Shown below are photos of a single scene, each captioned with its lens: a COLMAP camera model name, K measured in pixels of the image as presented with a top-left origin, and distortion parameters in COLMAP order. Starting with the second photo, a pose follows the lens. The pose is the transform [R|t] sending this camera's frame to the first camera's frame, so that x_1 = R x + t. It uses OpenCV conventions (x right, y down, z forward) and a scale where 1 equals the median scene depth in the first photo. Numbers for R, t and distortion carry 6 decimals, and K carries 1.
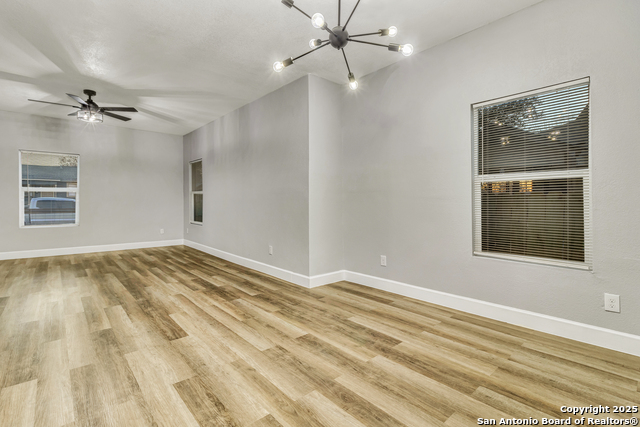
lens RADIAL K [[301.1, 0, 323.1], [0, 301.1, 201.8], [0, 0, 1]] dist [0.000574, -0.000016]
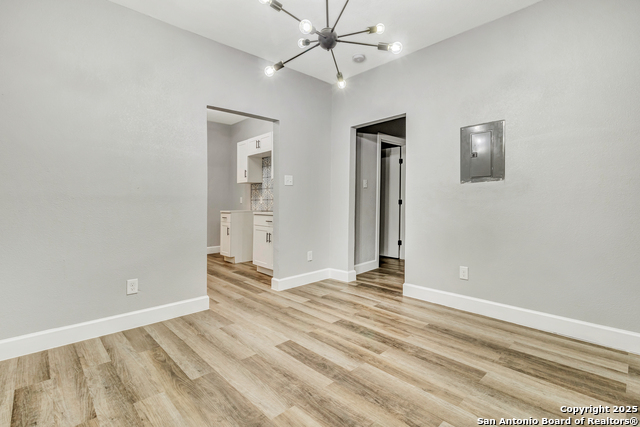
lens RADIAL K [[309.9, 0, 320.1], [0, 309.9, 207.3], [0, 0, 1]] dist [0.001553, 0.000572]
pose [[-0.999807, 0.006197, -0.018647, 0.075625], [0.005755, 0.999704, 0.023658, -0.000581], [0.018788, 0.023546, -0.999546, 1.564941]]
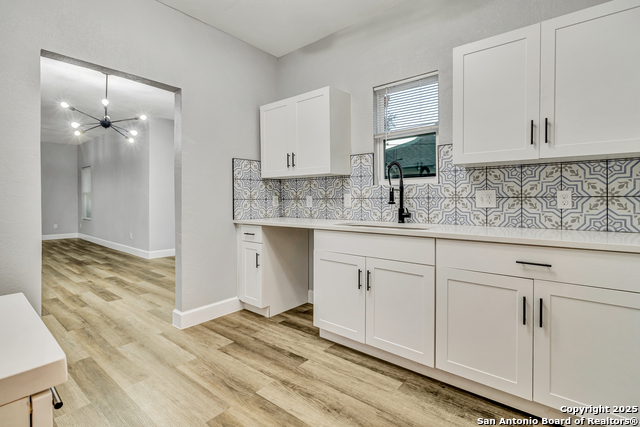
lens RADIAL K [[296.3, 0, 320.5], [0, 296.3, 199.5], [0, 0, 1]] dist [-0.000284, -0.000151]
pose [[0.985866, 0.001184, 0.167530, 0.896737], [-0.000157, 0.999981, -0.006144, -0.000894], [-0.167534, 0.006030, 0.985848, -0.971641]]
